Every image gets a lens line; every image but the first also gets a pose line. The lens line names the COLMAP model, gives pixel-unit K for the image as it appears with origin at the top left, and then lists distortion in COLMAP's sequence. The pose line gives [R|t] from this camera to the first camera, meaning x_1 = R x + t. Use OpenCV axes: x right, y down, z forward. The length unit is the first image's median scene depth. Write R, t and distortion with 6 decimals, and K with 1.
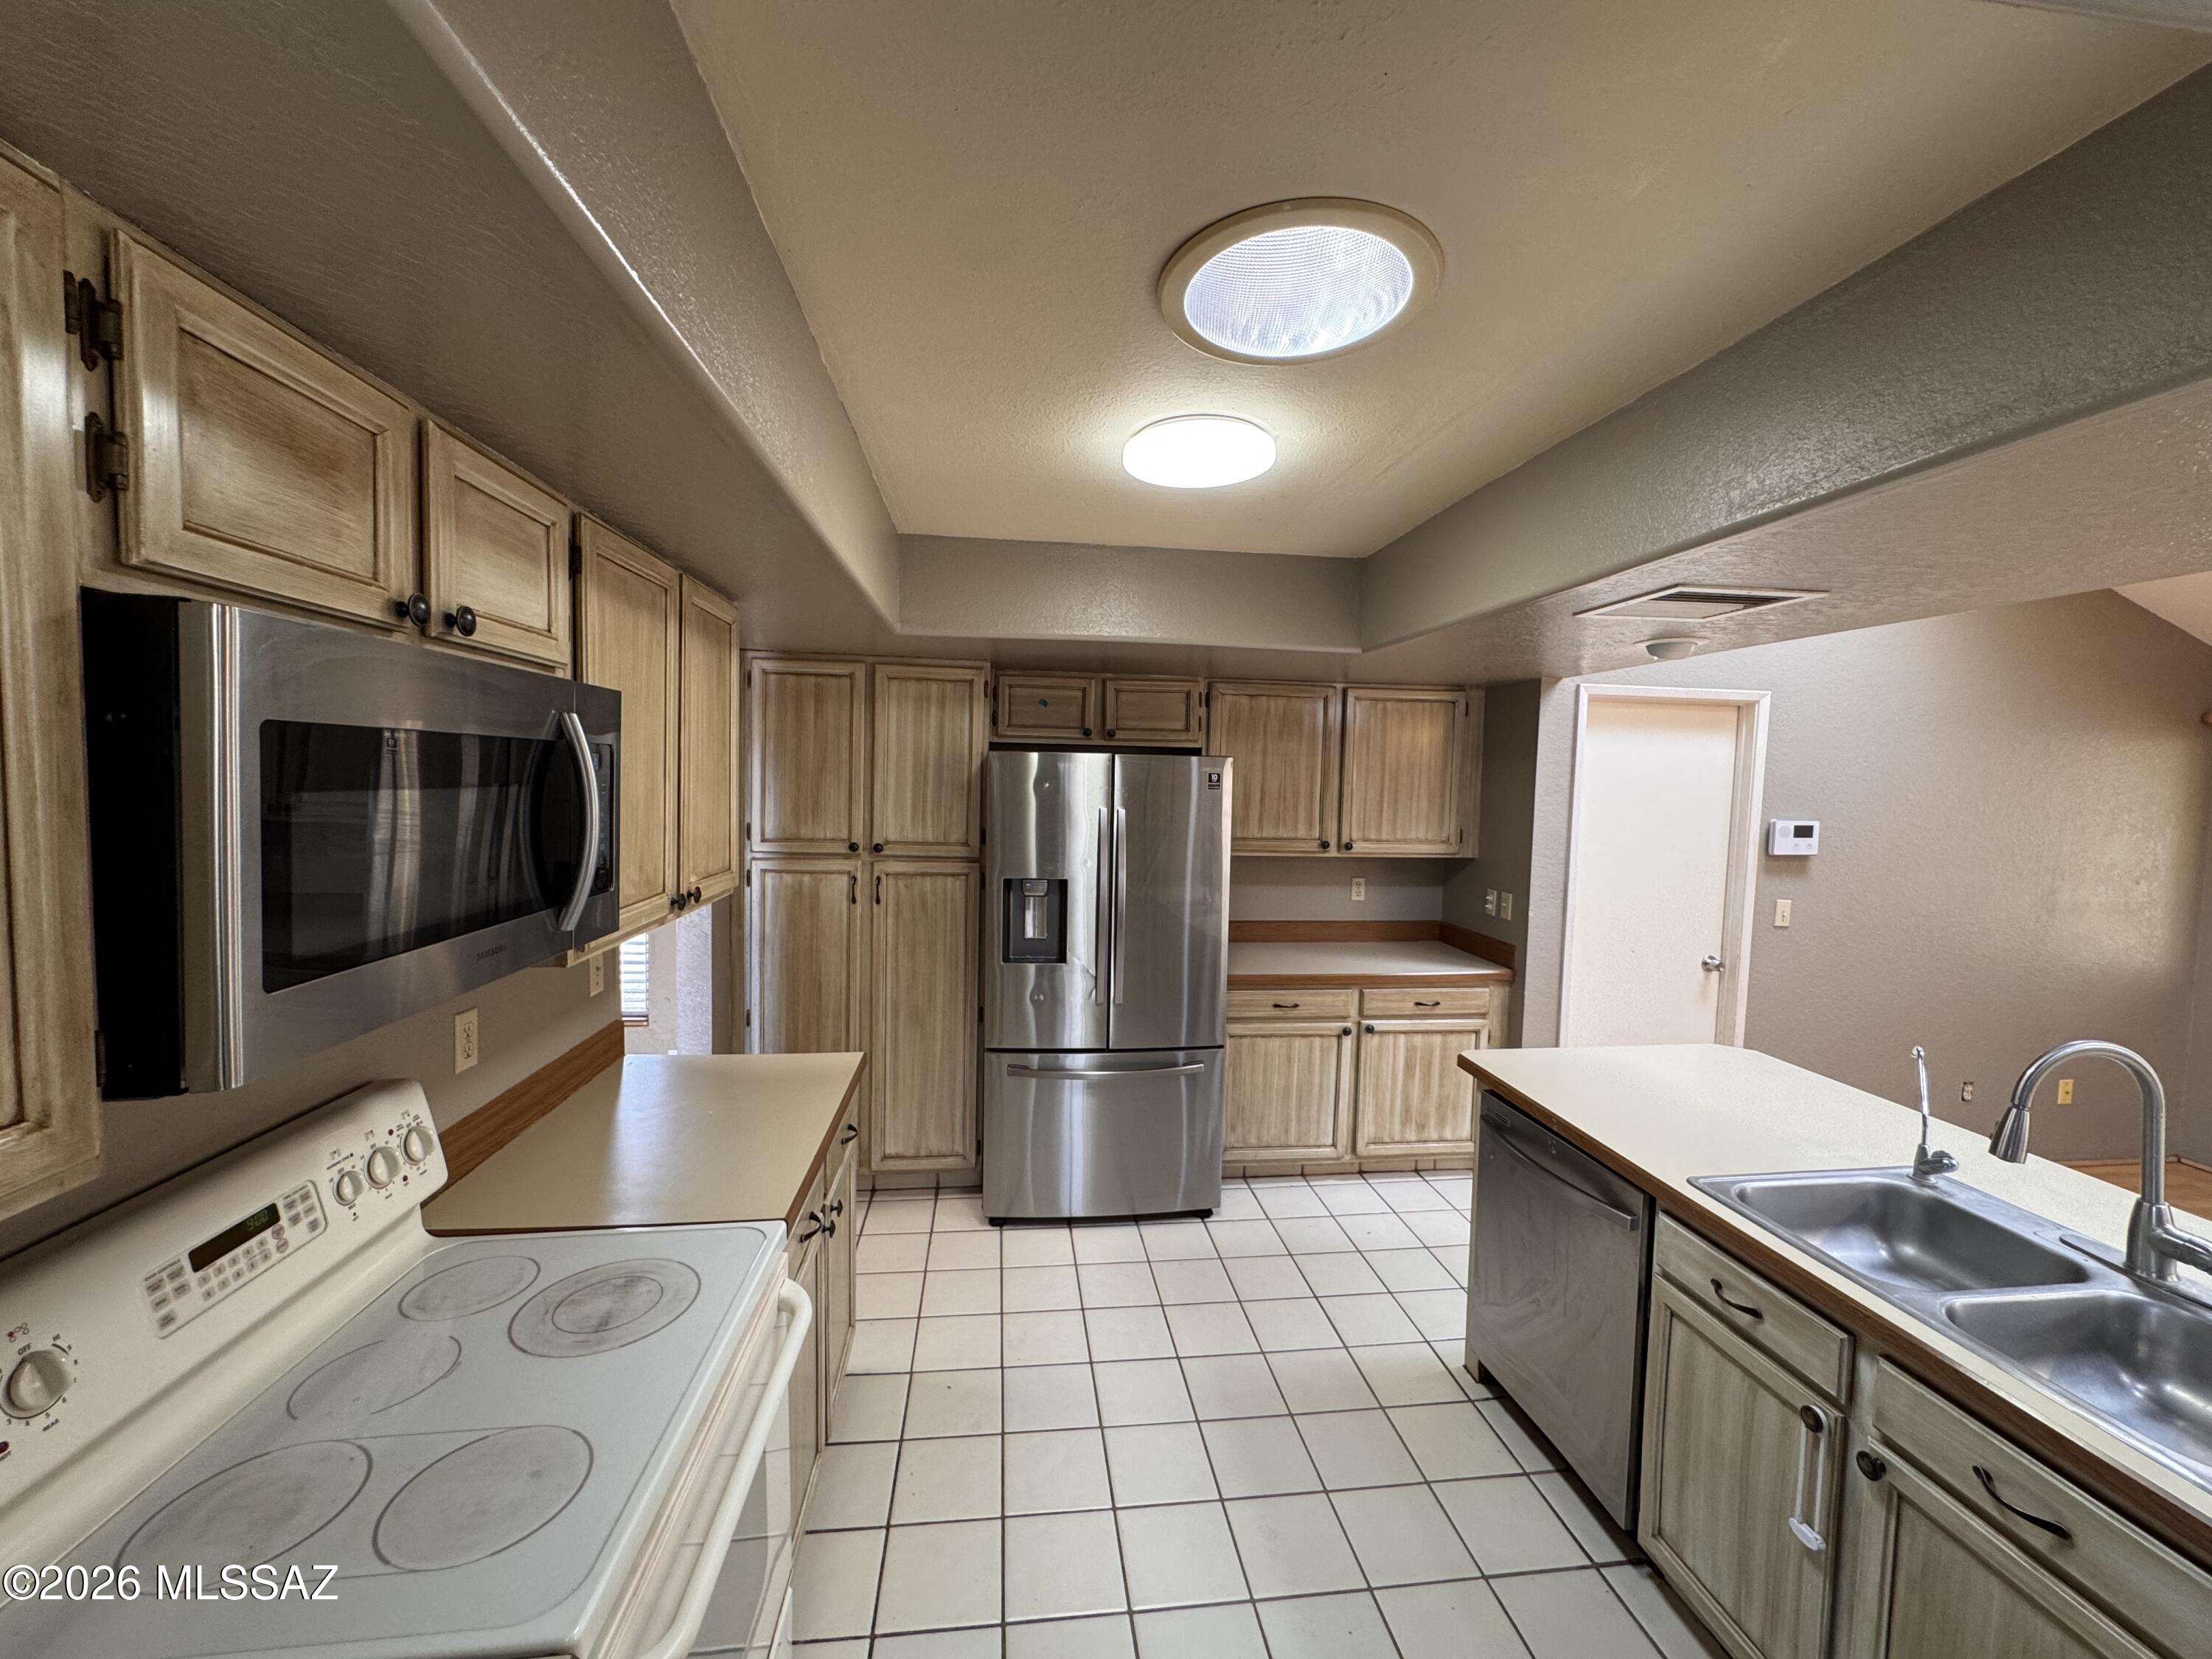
lens RADIAL K [[880.8, 0, 1114.1], [0, 880.8, 825.7], [0, 0, 1]] dist [-0.002810, 0.000118]
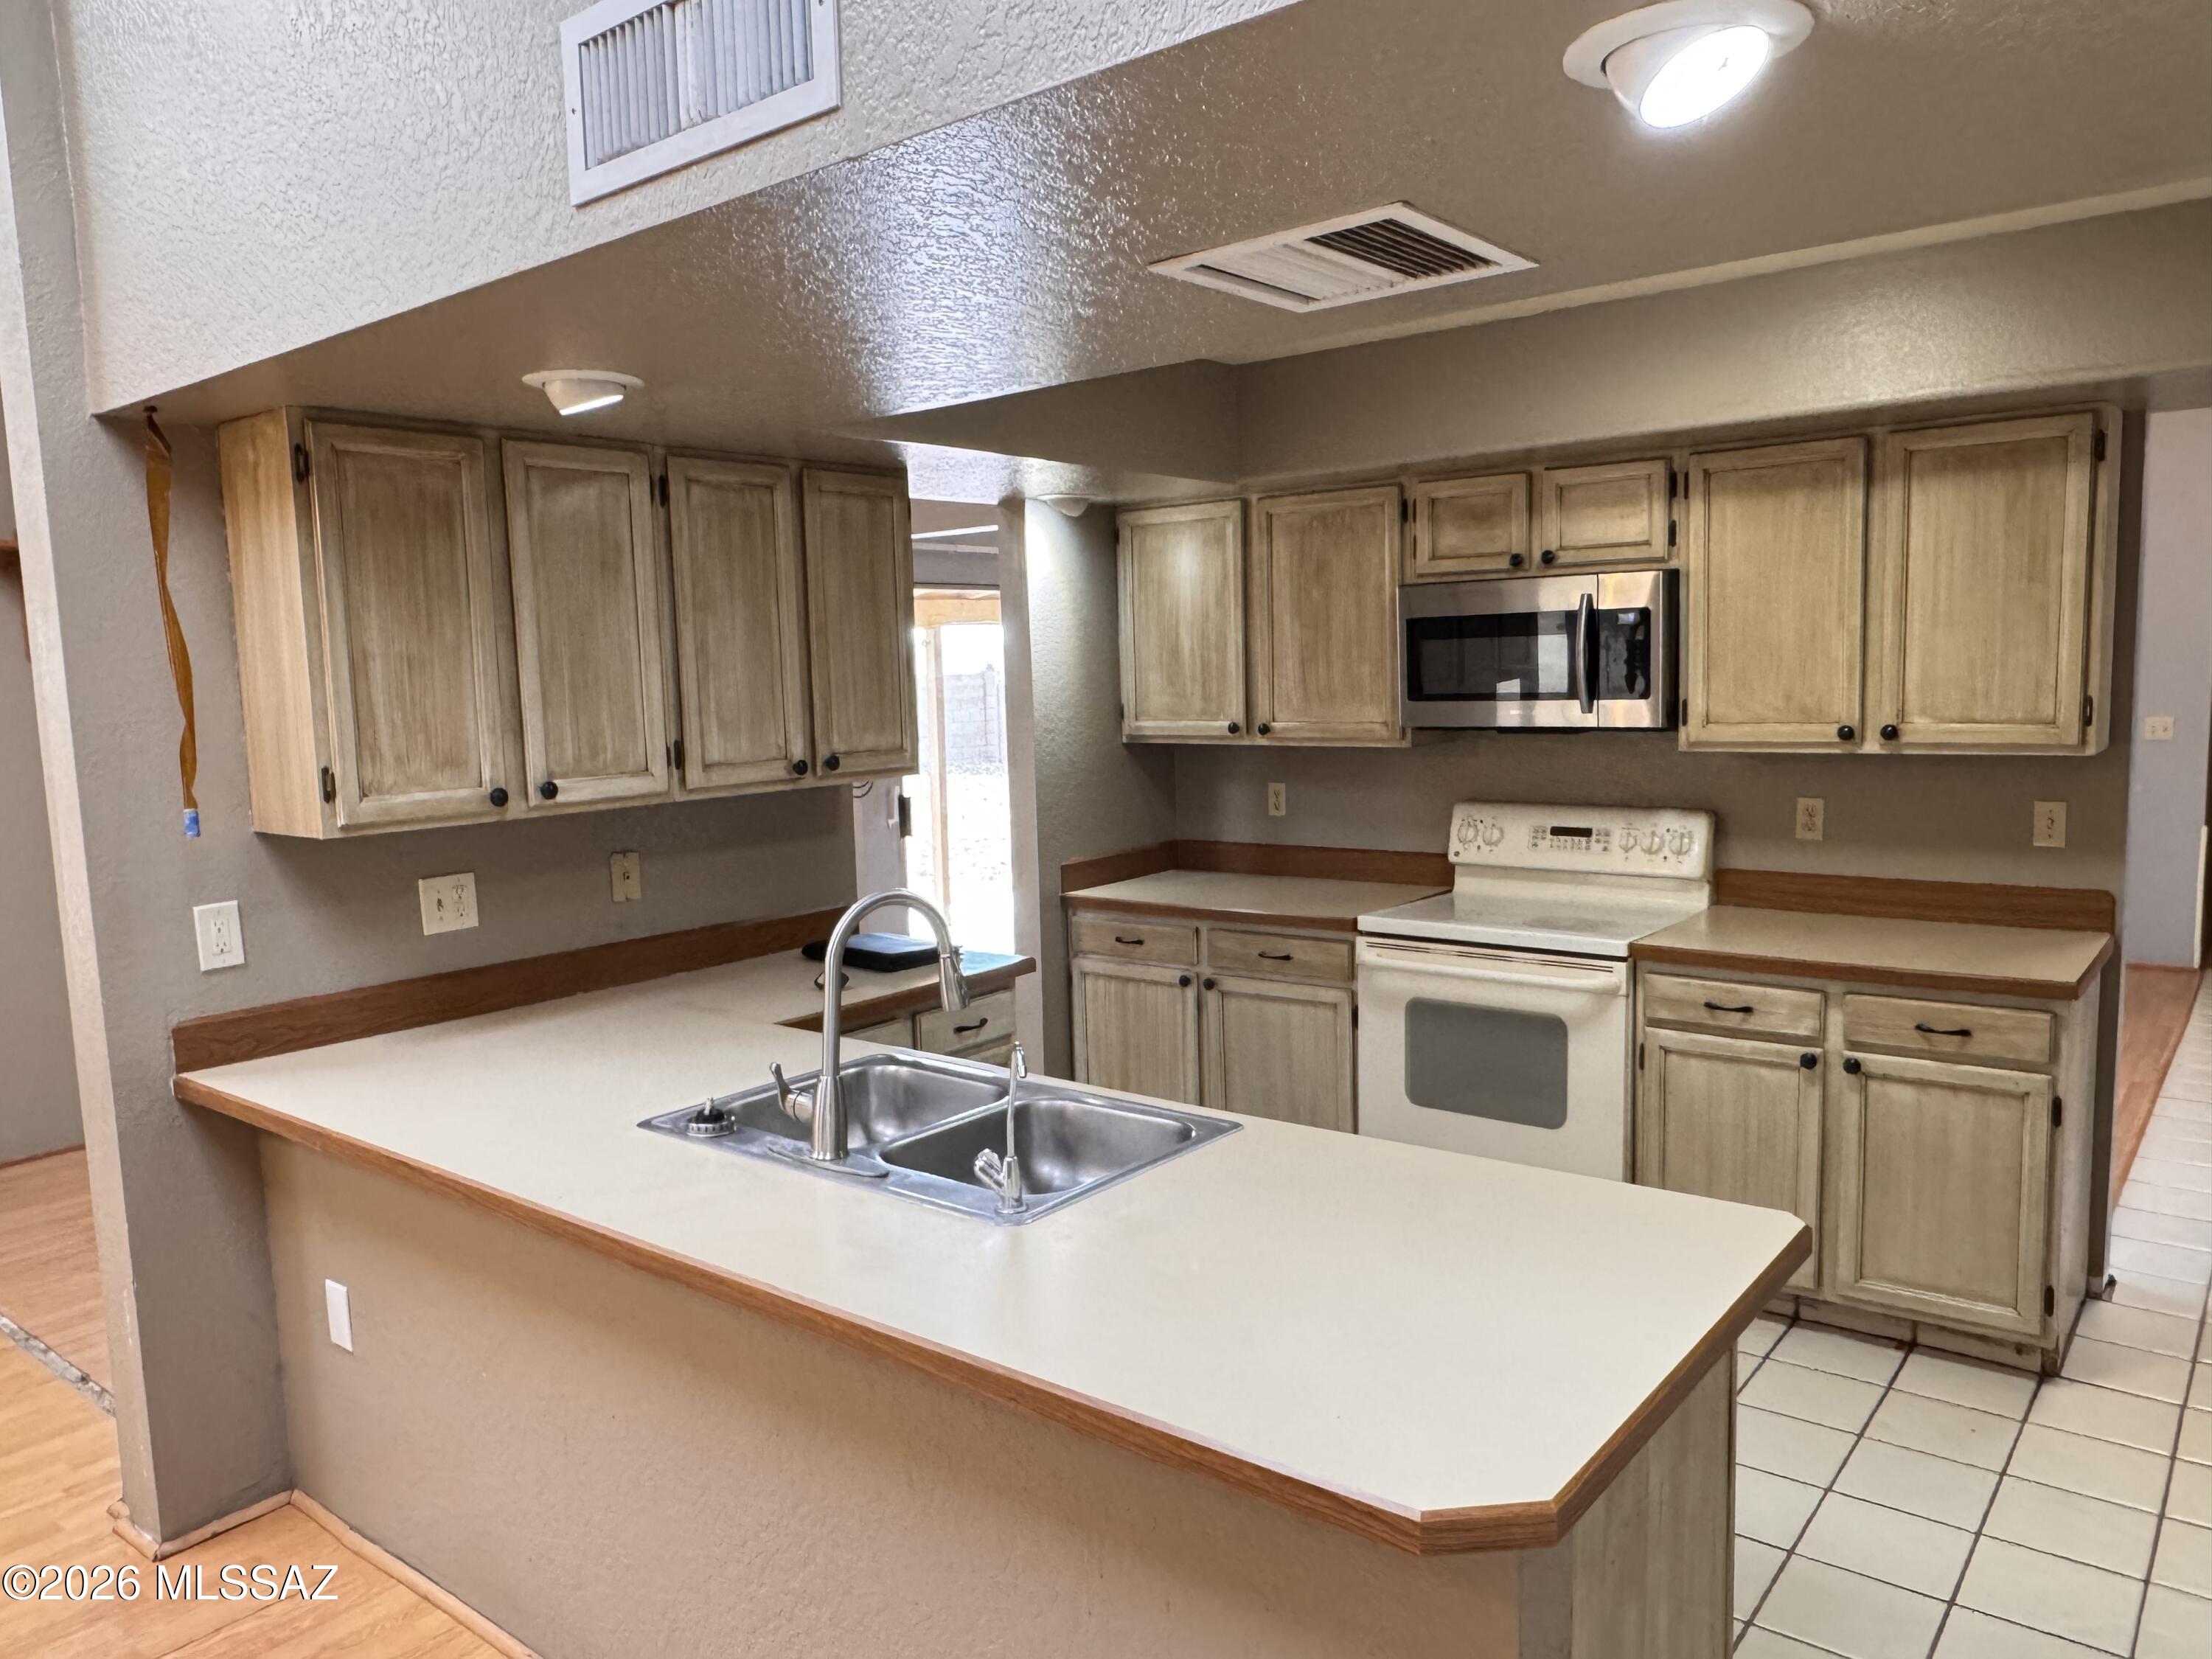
lens RADIAL K [[1524.6, 0, 1102.4], [0, 1524.6, 840.2], [0, 0, 1]] dist [-0.005120, 0.001020]
pose [[-0.717813, 0.081373, -0.691464, 0.808322], [-0.028123, 0.988947, 0.145577, -0.018719], [0.695667, 0.123943, -0.707591, 0.903472]]
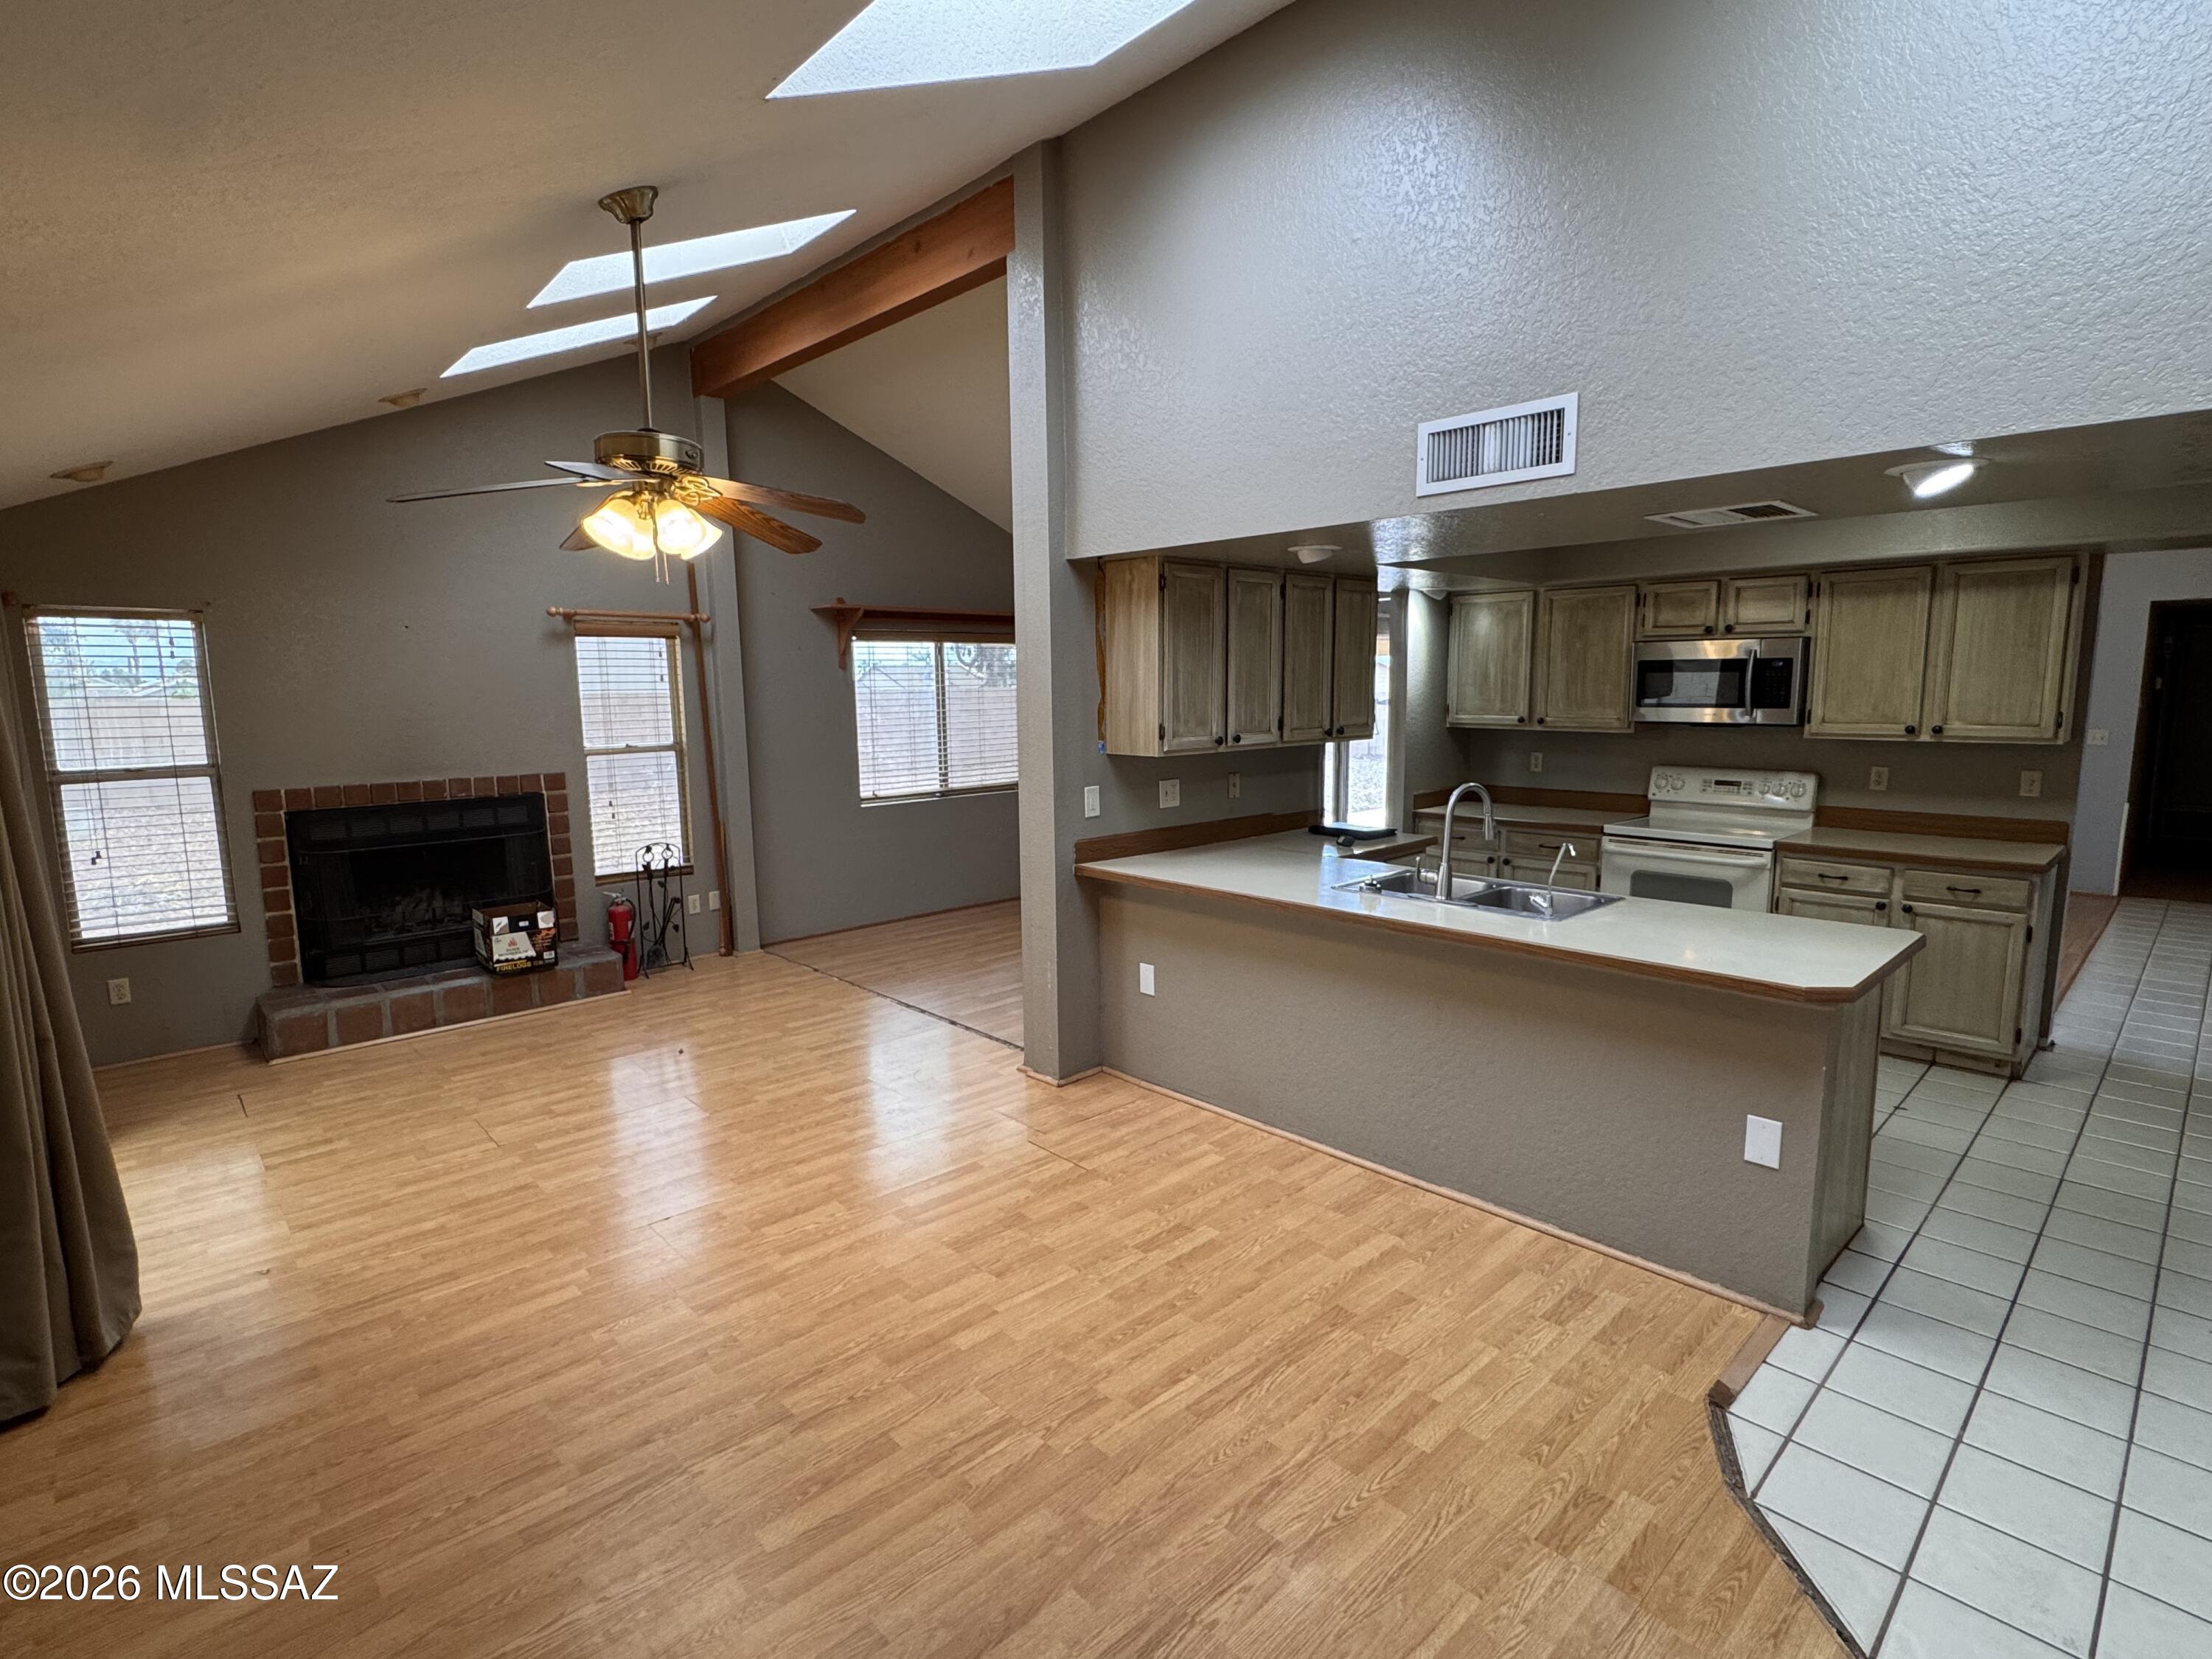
lens RADIAL K [[1080.5, 0, 1111.0], [0, 1080.5, 831.0], [0, 0, 1]] dist [-0.000844, 0.000413]
pose [[-0.802836, 0.069246, -0.592165, 1.302275], [-0.044590, 0.983477, 0.175458, -0.021057], [0.594530, 0.167268, -0.786483, 0.994792]]
